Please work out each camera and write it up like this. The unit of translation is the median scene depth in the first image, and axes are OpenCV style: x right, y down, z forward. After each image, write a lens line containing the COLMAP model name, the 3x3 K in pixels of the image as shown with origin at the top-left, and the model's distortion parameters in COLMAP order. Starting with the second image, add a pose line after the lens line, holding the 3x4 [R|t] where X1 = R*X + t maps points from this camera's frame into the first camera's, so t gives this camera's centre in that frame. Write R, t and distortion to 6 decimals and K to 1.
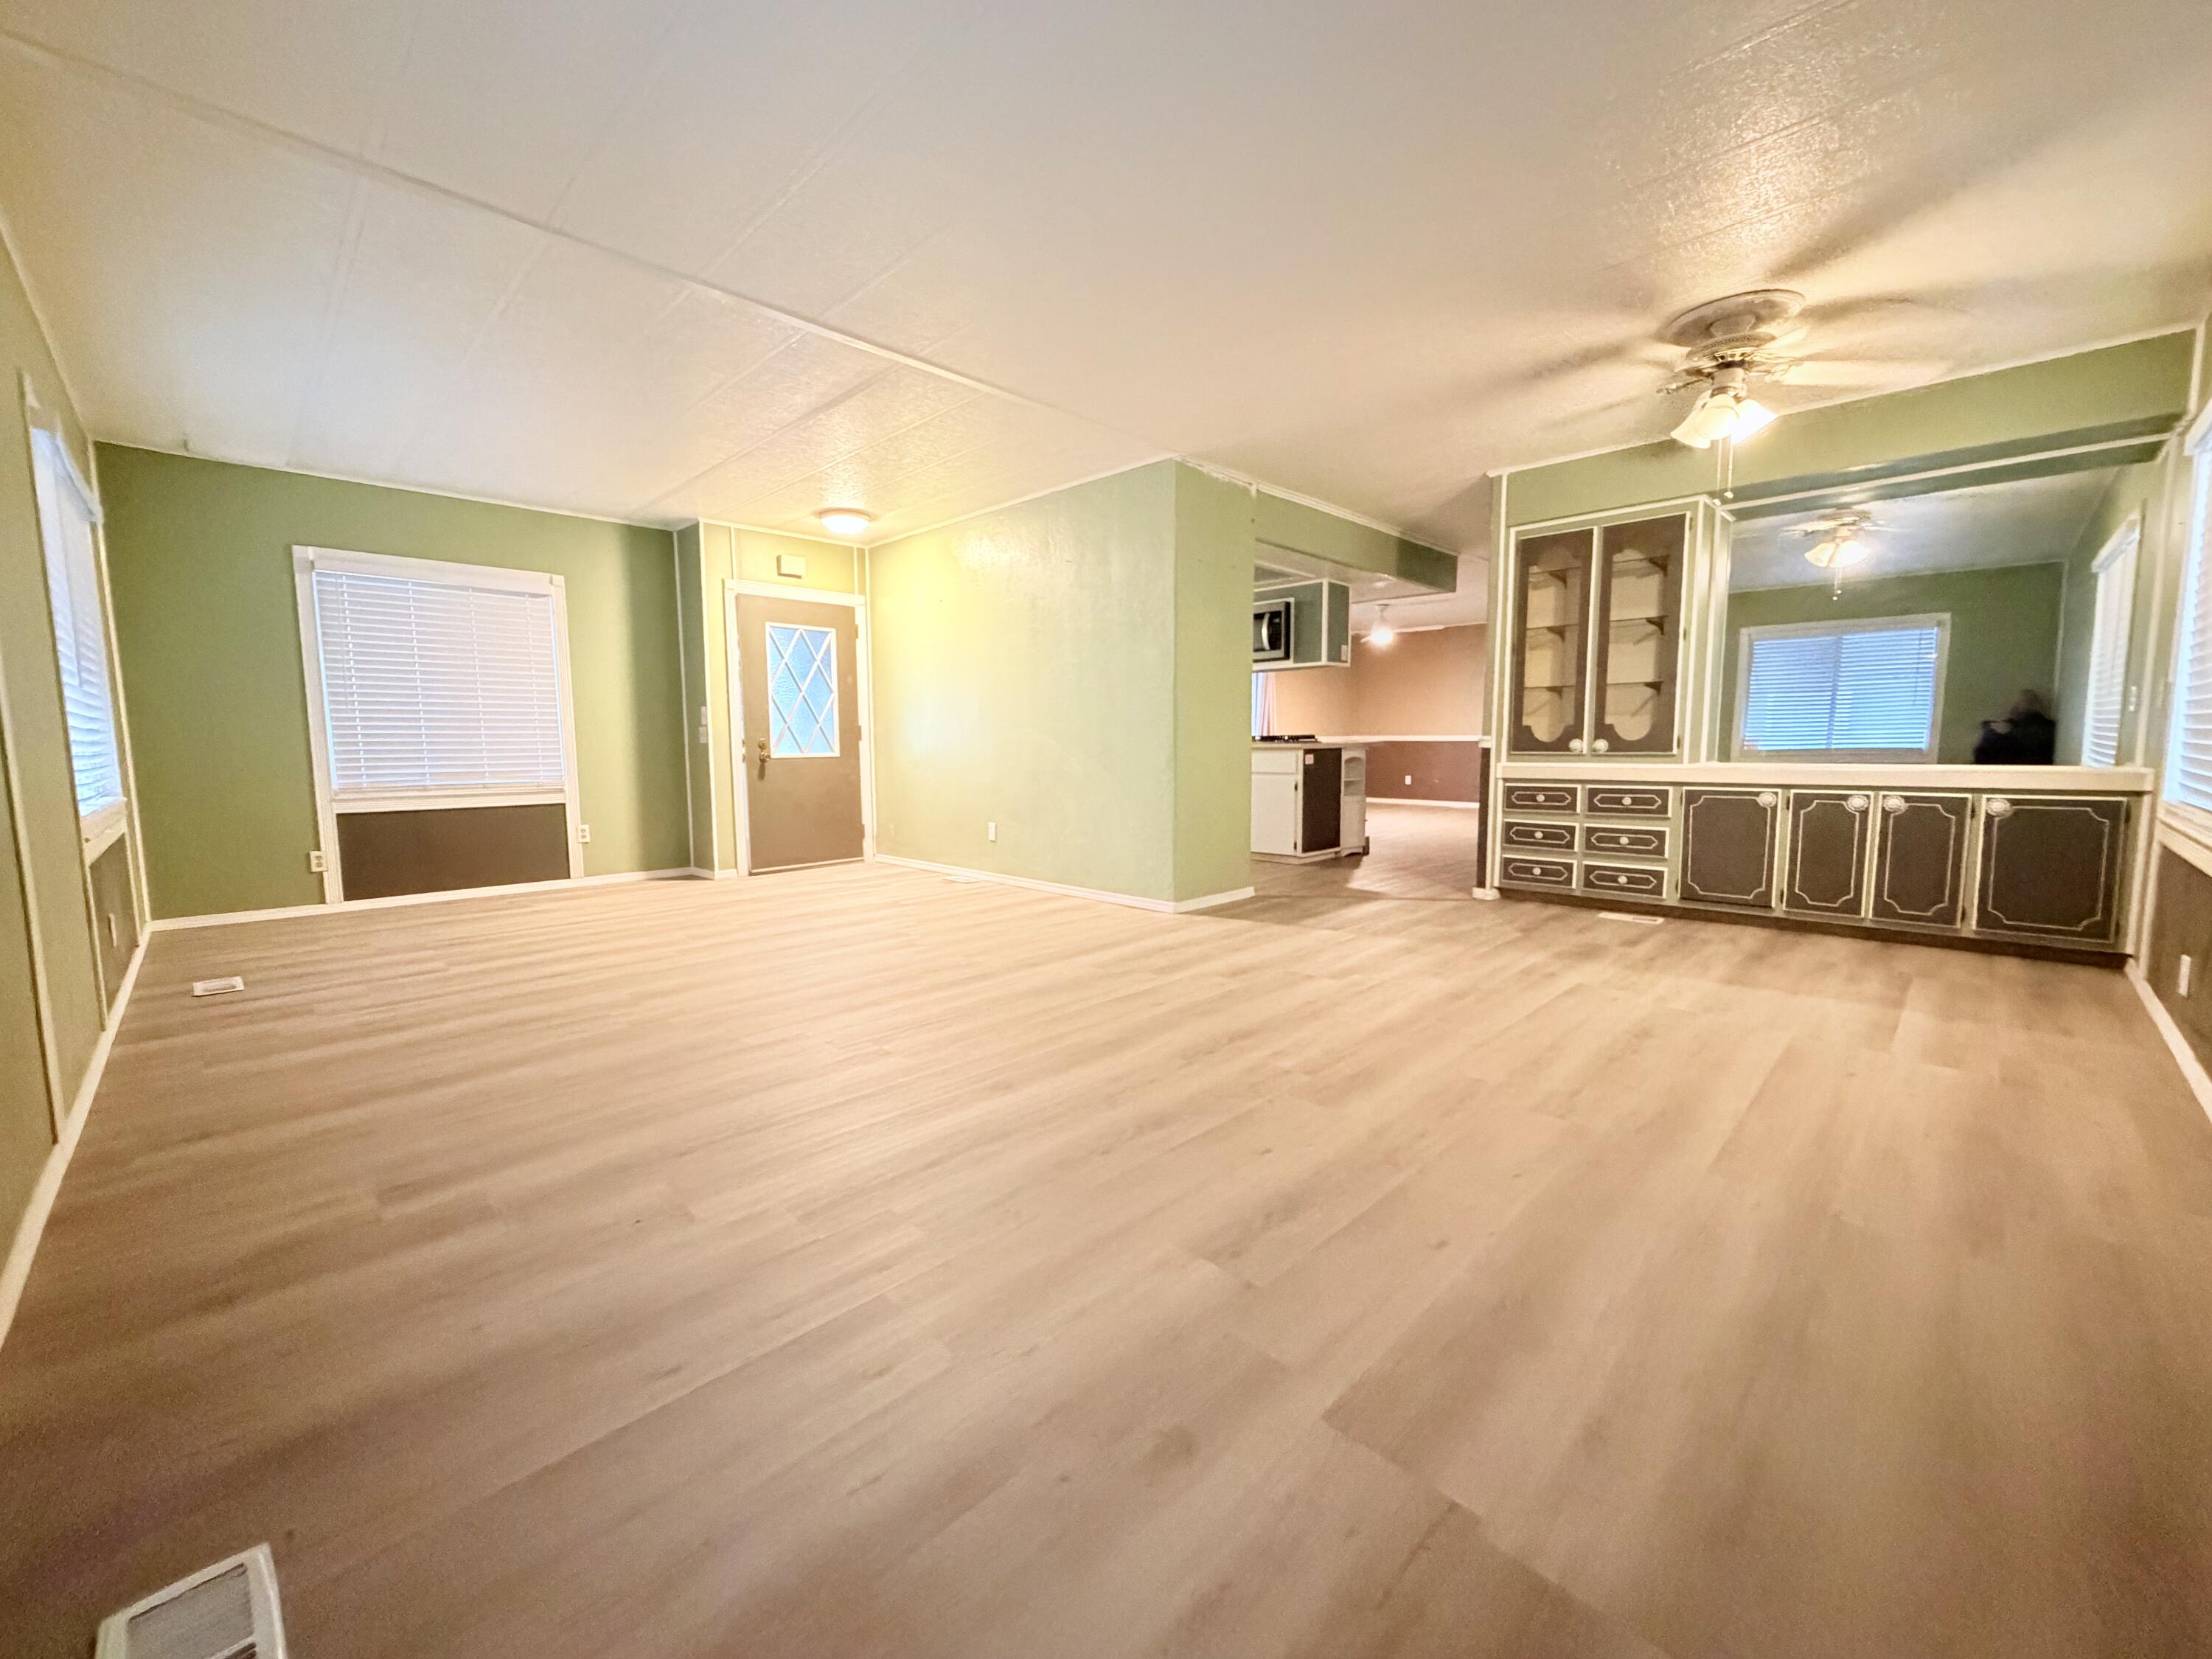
lens RADIAL K [[885.6, 0, 1106.4], [0, 885.6, 829.5], [0, 0, 1]] dist [0.000875, -0.000264]
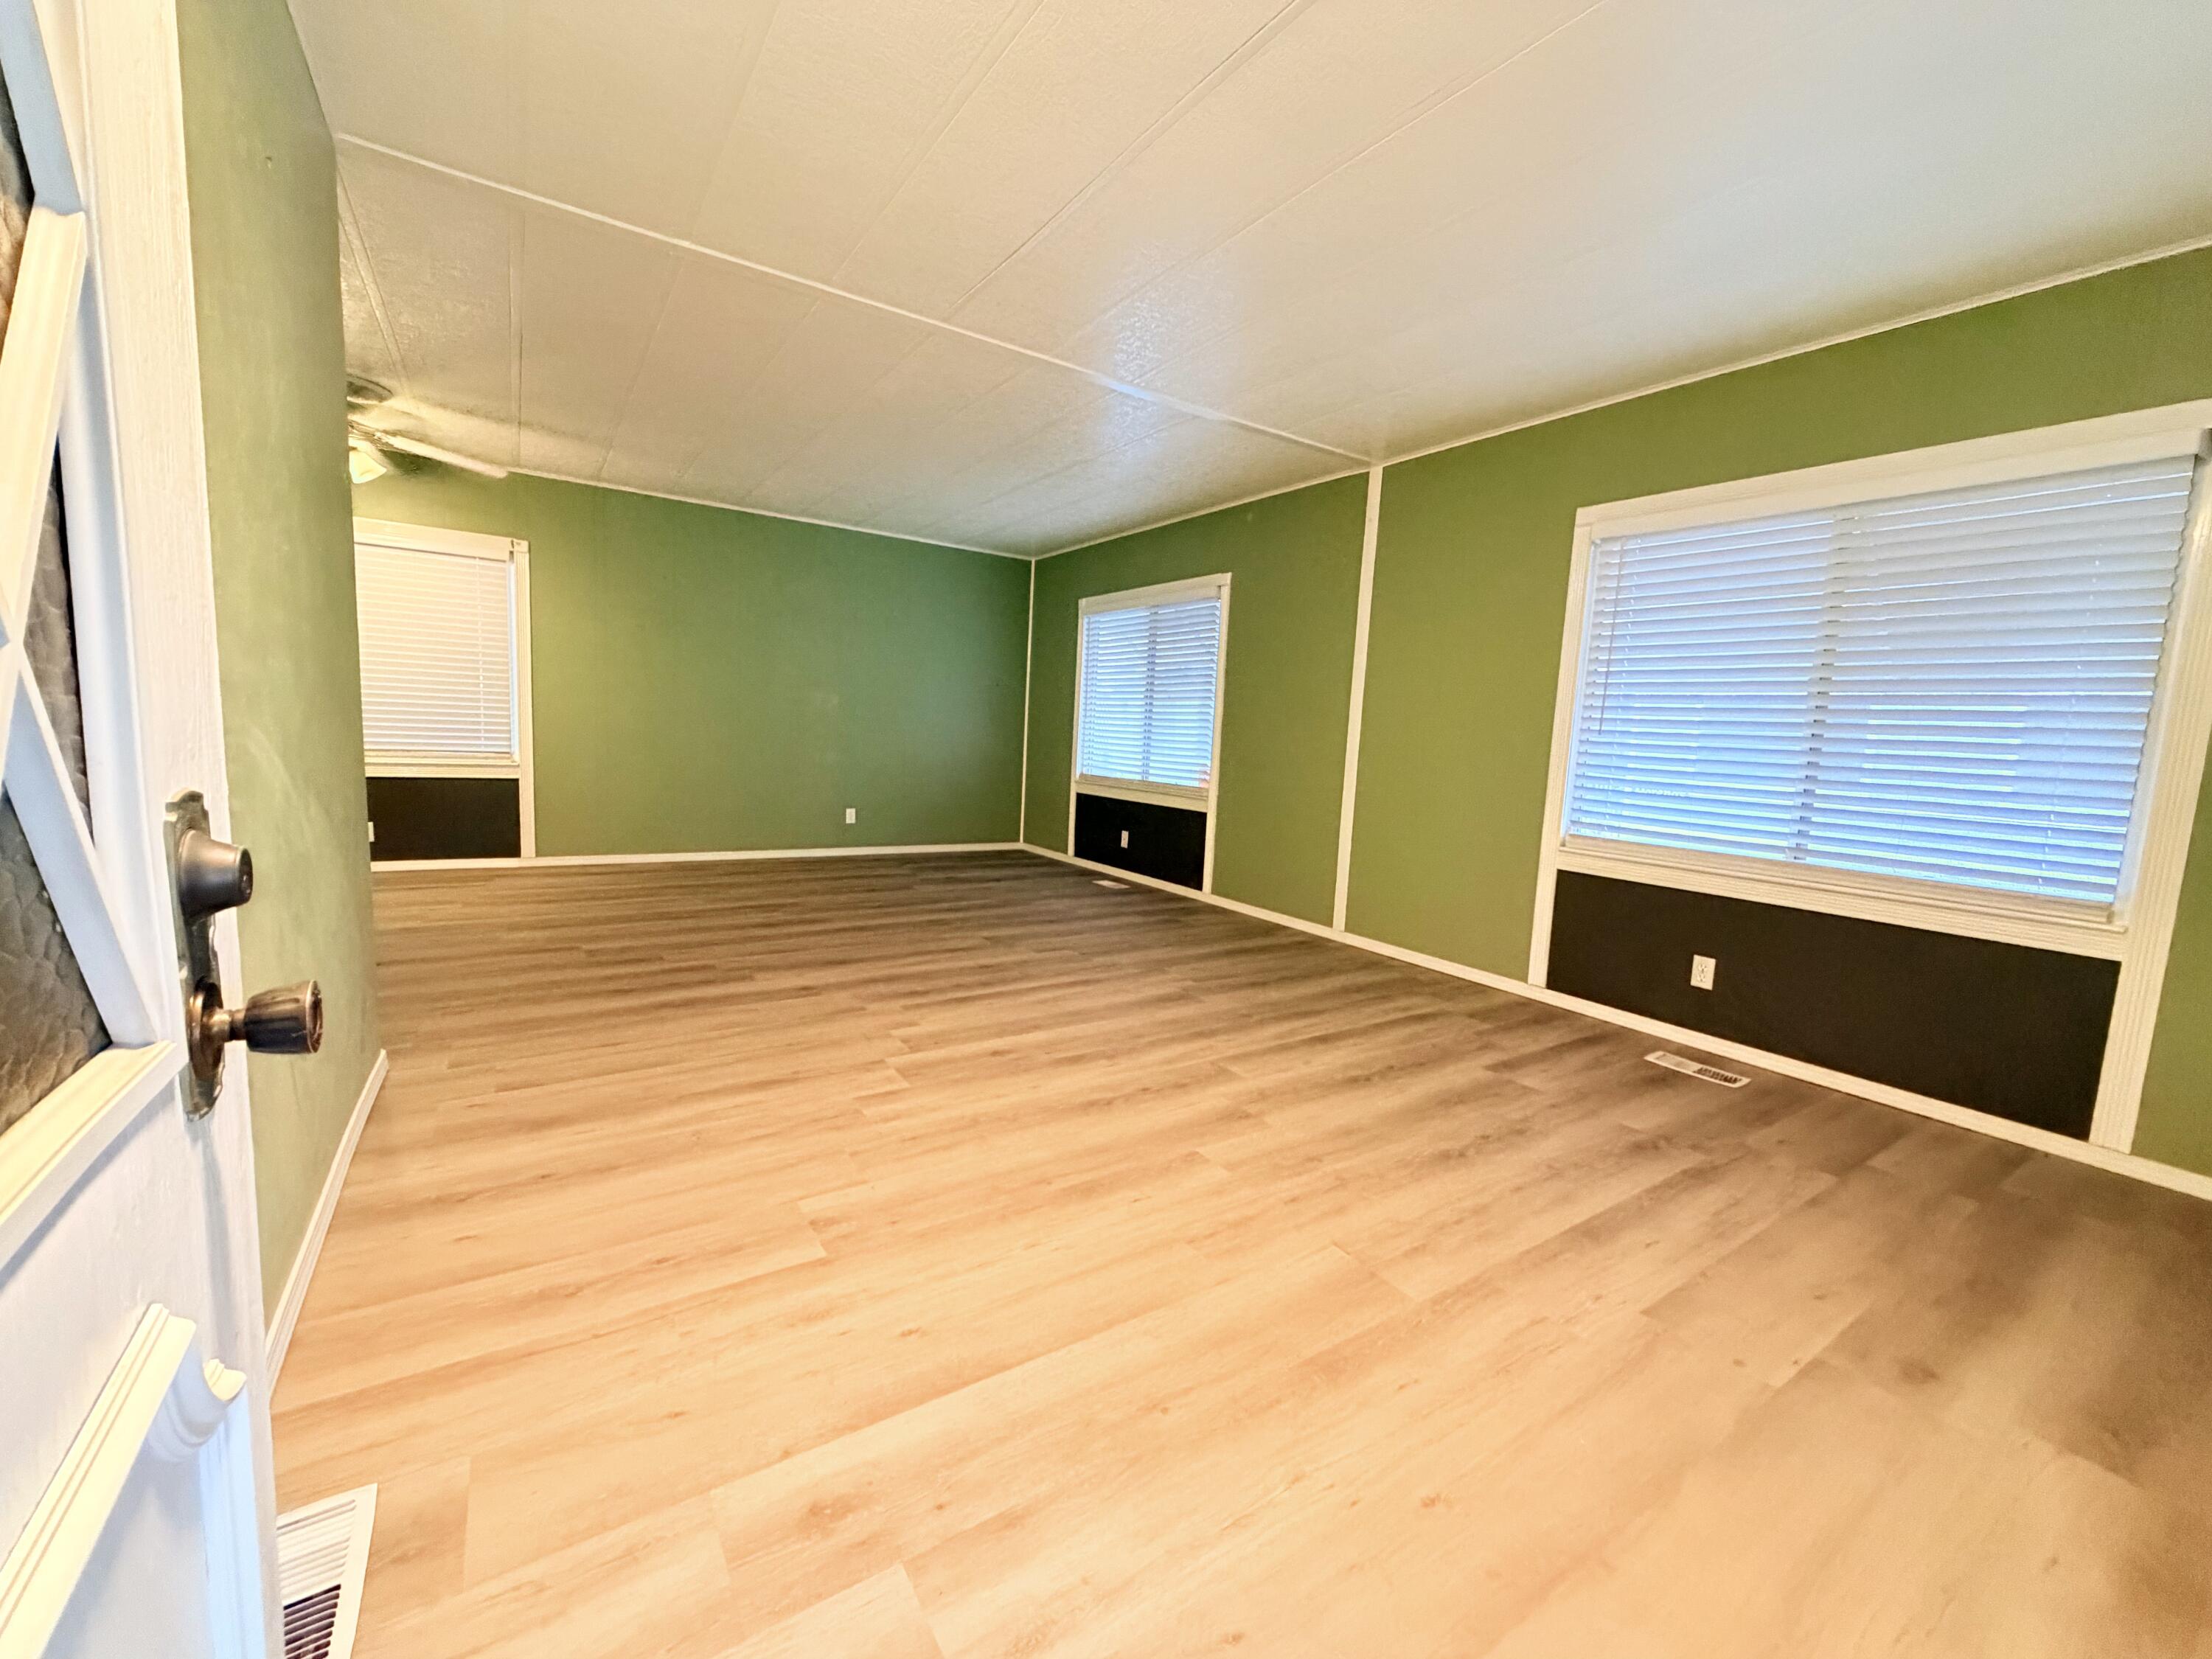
lens RADIAL K [[885.6, 0, 1107.5], [0, 885.6, 831.6], [0, 0, 1]] dist [0.000875, -0.000264]
pose [[-0.979001, -0.066871, 0.192576, -0.587693], [-0.024815, 0.976734, 0.213012, -0.224169], [-0.202340, 0.203760, -0.957883, 1.879838]]
